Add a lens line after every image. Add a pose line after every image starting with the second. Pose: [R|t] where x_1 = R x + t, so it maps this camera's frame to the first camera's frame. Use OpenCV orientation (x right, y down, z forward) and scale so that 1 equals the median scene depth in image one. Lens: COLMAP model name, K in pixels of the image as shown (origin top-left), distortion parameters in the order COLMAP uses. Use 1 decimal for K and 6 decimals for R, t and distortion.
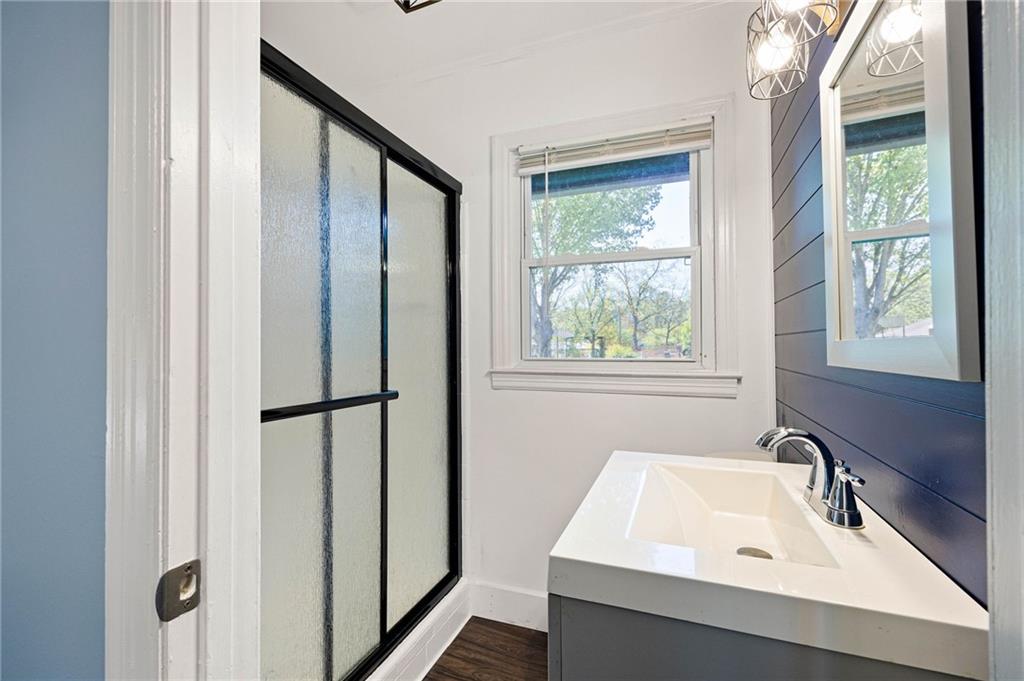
lens RADIAL K [[468.1, 0, 512.6], [0, 468.1, 341.4], [0, 0, 1]] dist [-0.026077, -0.000197]
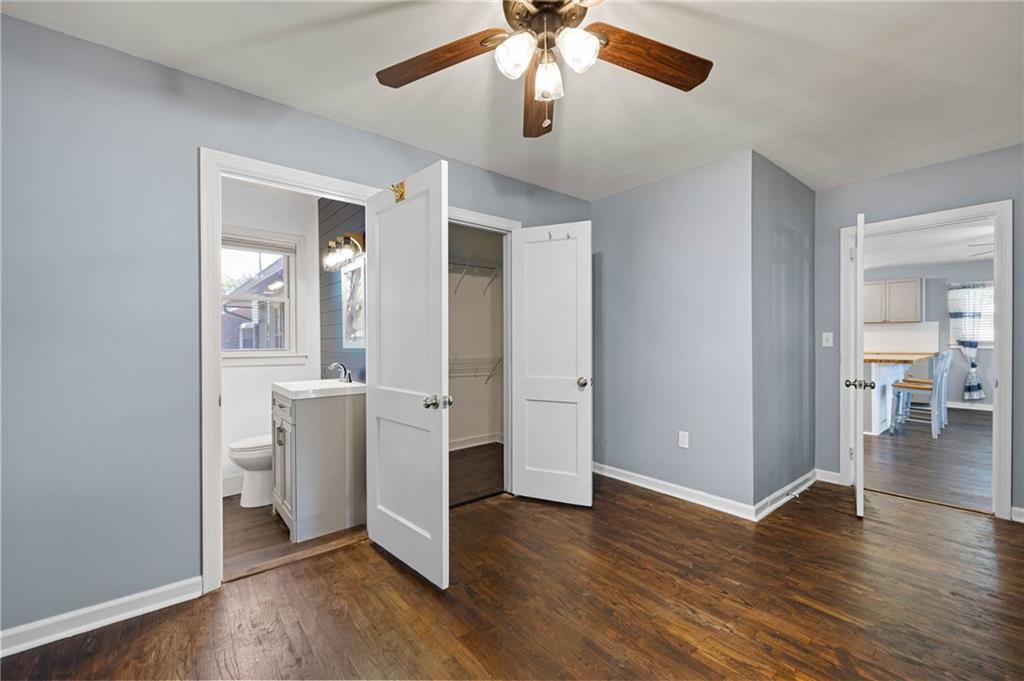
lens RADIAL K [[428.5, 0, 508.9], [0, 428.5, 340.4], [0, 0, 1]] dist [0.002347, 0.000307]
pose [[0.521243, 0.012626, 0.853315, -0.868813], [-0.017382, 0.999840, -0.004176, -0.013977], [-0.853231, -0.012656, 0.521380, -1.071817]]
